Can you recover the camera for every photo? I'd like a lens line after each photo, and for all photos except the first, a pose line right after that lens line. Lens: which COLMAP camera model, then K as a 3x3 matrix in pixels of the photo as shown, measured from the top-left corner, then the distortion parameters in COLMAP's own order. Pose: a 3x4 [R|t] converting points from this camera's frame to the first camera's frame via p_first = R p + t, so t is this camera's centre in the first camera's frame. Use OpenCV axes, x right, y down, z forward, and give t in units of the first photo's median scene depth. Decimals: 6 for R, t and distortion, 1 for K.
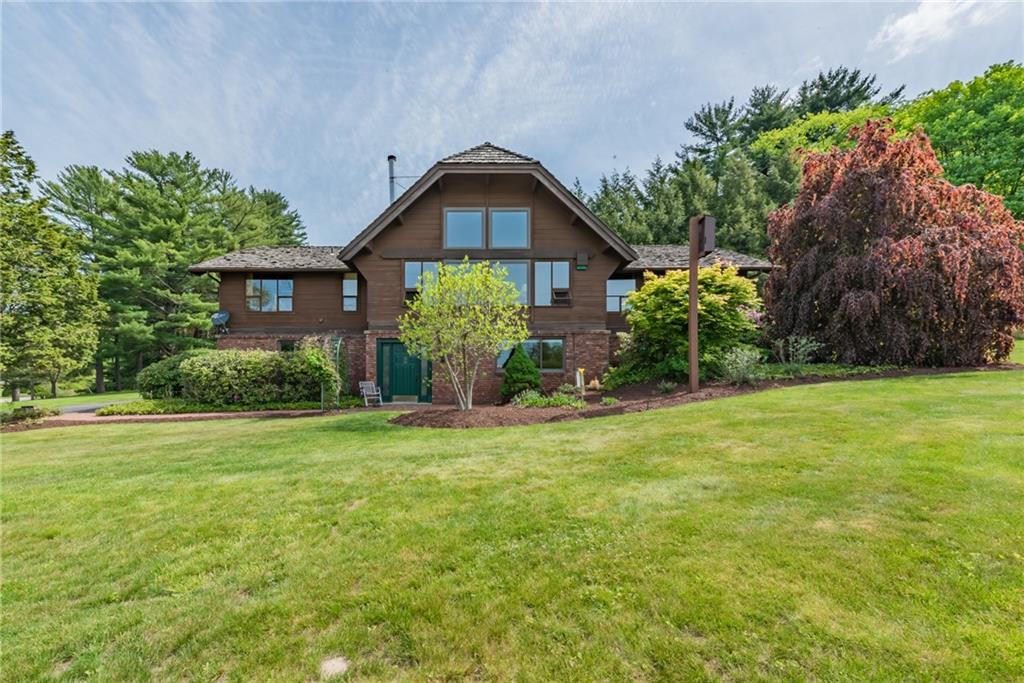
lens RADIAL K [[412.2, 0, 488.0], [0, 412.2, 373.6], [0, 0, 1]] dist [0.009689, 0.000635]
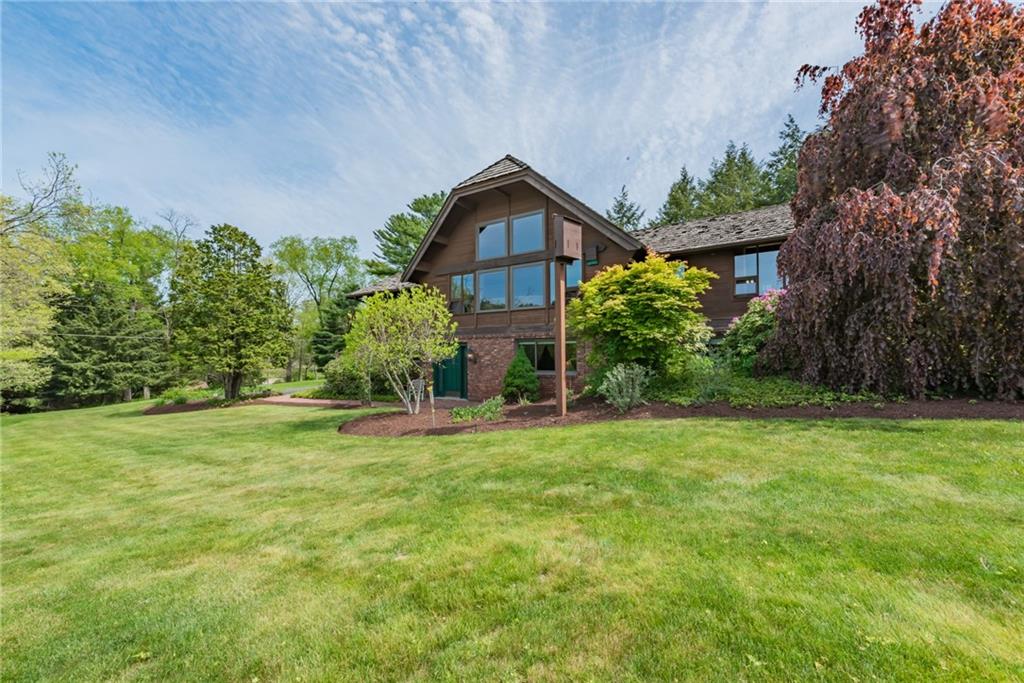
lens RADIAL K [[412.2, 0, 513.2], [0, 412.2, 343.0], [0, 0, 1]] dist [0.009689, 0.000635]
pose [[0.839347, -0.017456, -0.543316, 0.566703], [0.002070, 0.999580, -0.028918, -0.053783], [0.543592, 0.023148, 0.839030, 0.140772]]
